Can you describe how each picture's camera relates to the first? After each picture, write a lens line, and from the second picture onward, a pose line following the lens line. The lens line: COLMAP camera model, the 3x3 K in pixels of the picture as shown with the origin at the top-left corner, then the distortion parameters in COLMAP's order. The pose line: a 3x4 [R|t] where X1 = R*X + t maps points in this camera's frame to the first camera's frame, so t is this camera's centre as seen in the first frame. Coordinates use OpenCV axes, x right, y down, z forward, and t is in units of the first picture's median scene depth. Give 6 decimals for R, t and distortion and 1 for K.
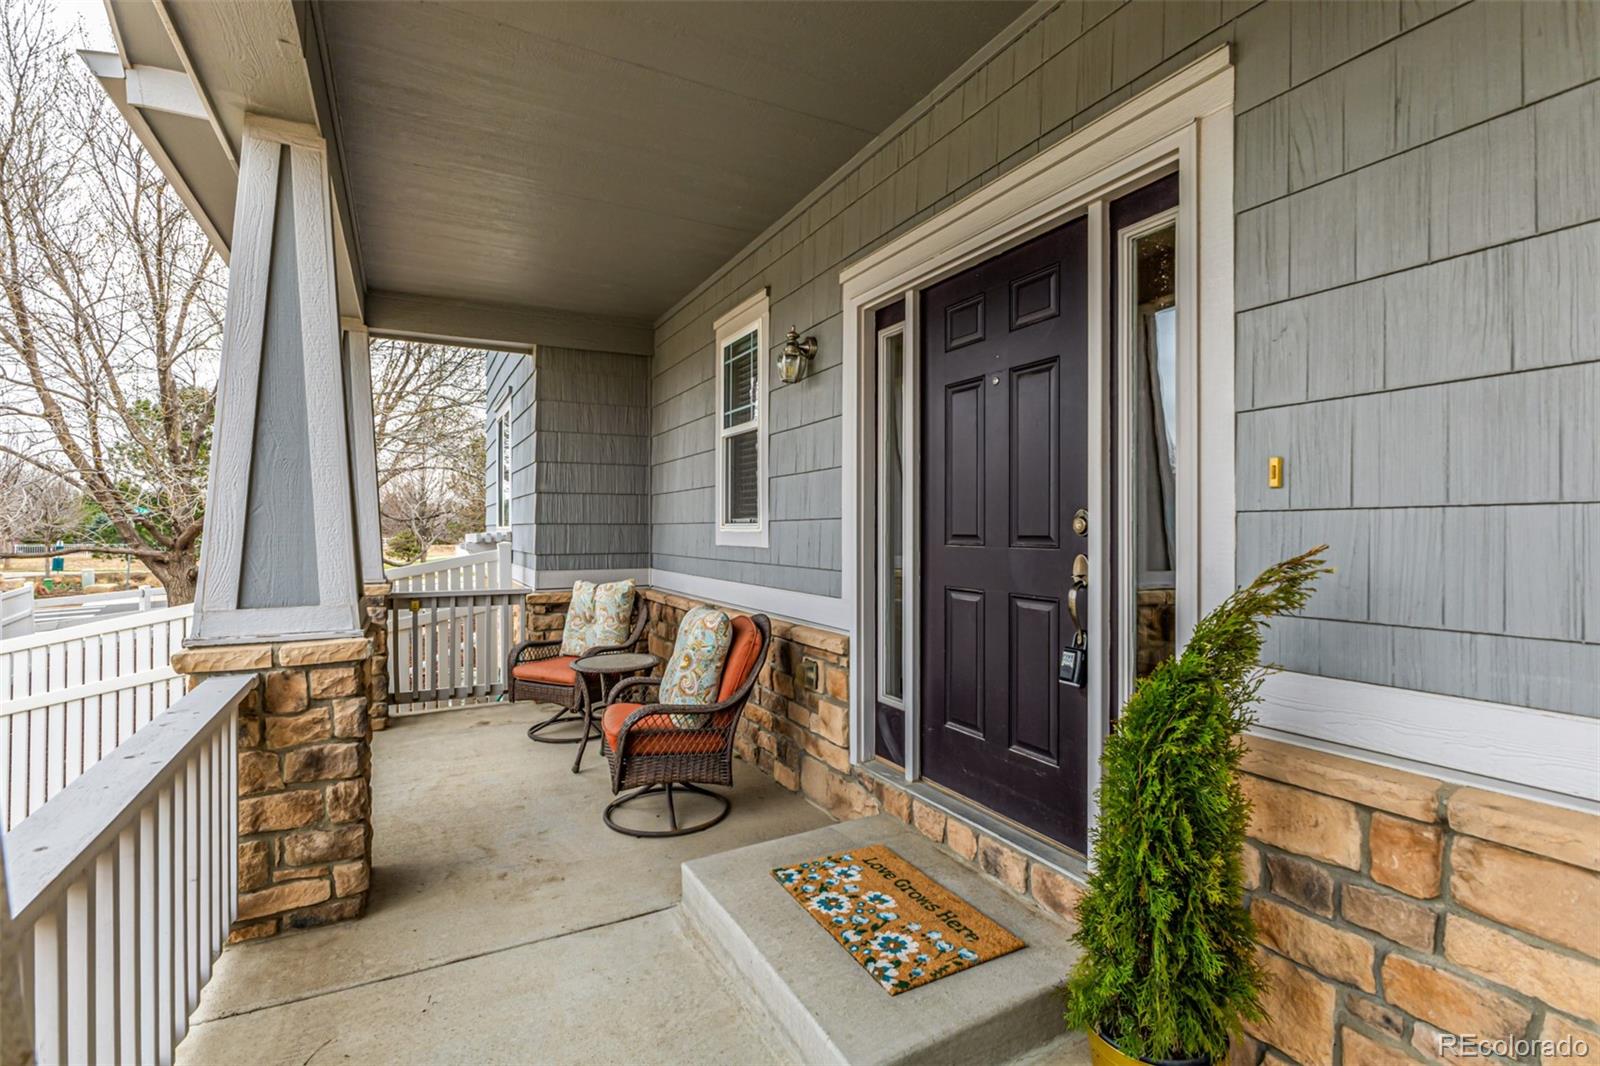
lens RADIAL K [[739.1, 0, 800.0], [0, 739.1, 533.0], [0, 0, 1]] dist [-0.003130, -0.001139]
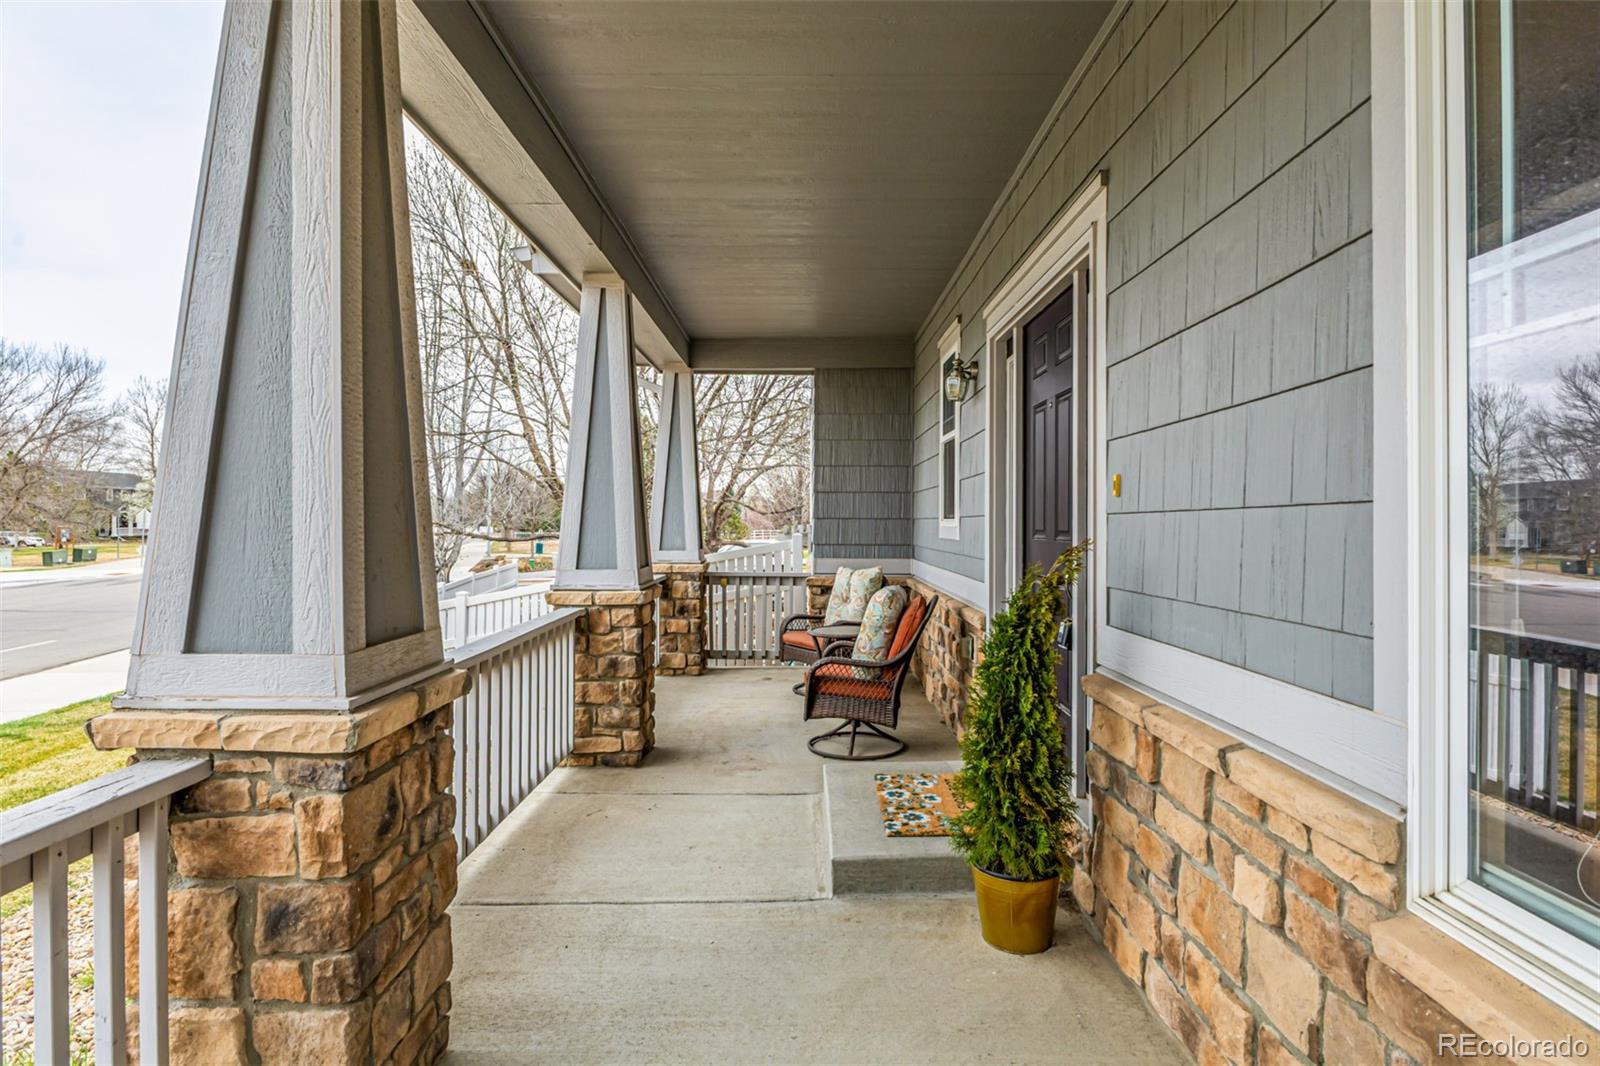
lens RADIAL K [[821.0, 0, 796.8], [0, 821.0, 528.8], [0, 0, 1]] dist [-0.003318, 0.000369]
pose [[0.883497, 0.009508, -0.468341, 0.537258], [-0.008440, 0.999955, 0.004379, -0.002514], [0.468361, 0.000084, 0.883537, -0.407395]]
